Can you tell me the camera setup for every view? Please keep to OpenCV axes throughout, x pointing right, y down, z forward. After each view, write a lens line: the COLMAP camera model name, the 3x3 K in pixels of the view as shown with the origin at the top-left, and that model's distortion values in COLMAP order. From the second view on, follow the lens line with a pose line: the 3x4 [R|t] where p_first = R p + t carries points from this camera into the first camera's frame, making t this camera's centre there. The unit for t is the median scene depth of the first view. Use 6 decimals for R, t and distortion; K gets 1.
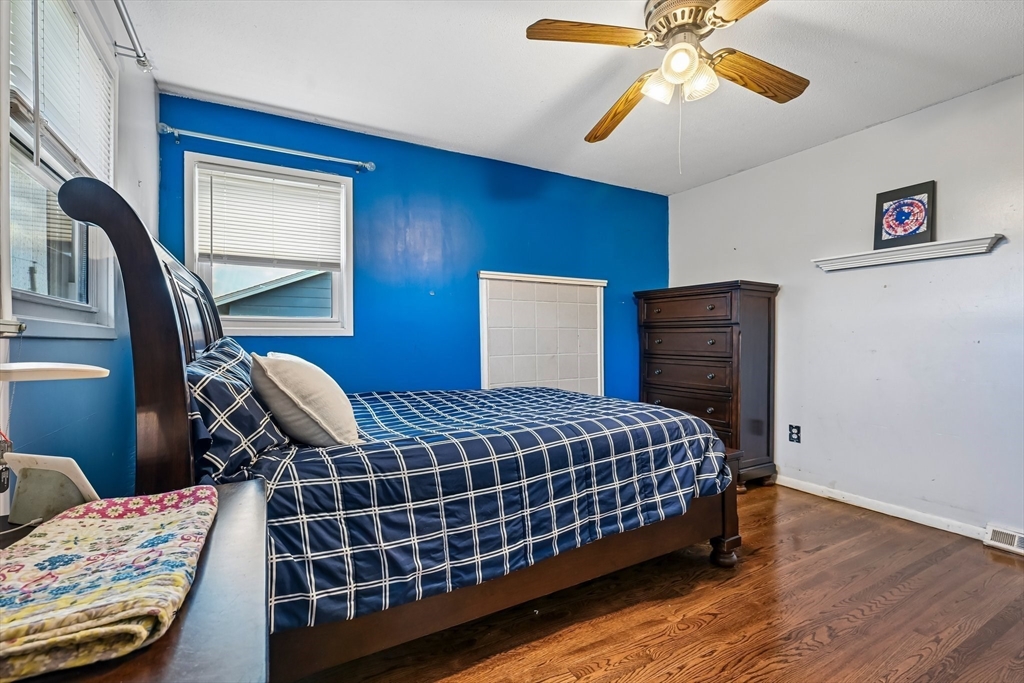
lens RADIAL K [[465.3, 0, 511.4], [0, 465.3, 341.8], [0, 0, 1]] dist [0.002577, -0.000467]
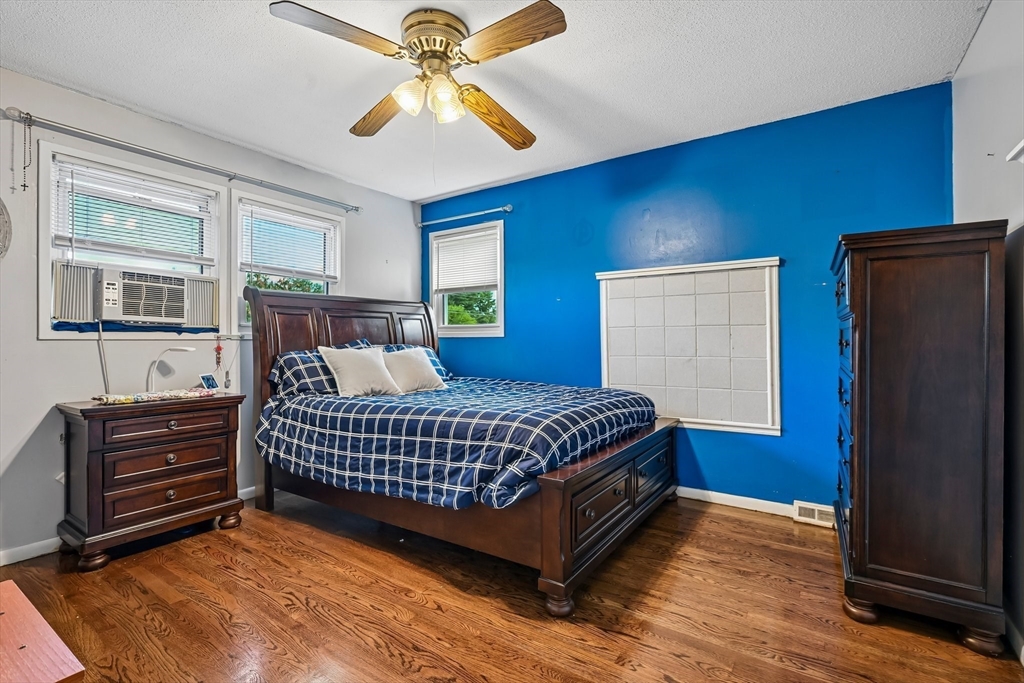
lens RADIAL K [[465.3, 0, 508.7], [0, 465.3, 338.2], [0, 0, 1]] dist [0.002577, -0.000467]
pose [[0.444047, -0.000223, -0.896003, 1.356647], [-0.002699, 0.999995, -0.001587, -0.009791], [0.895999, 0.003123, 0.444044, 0.646609]]
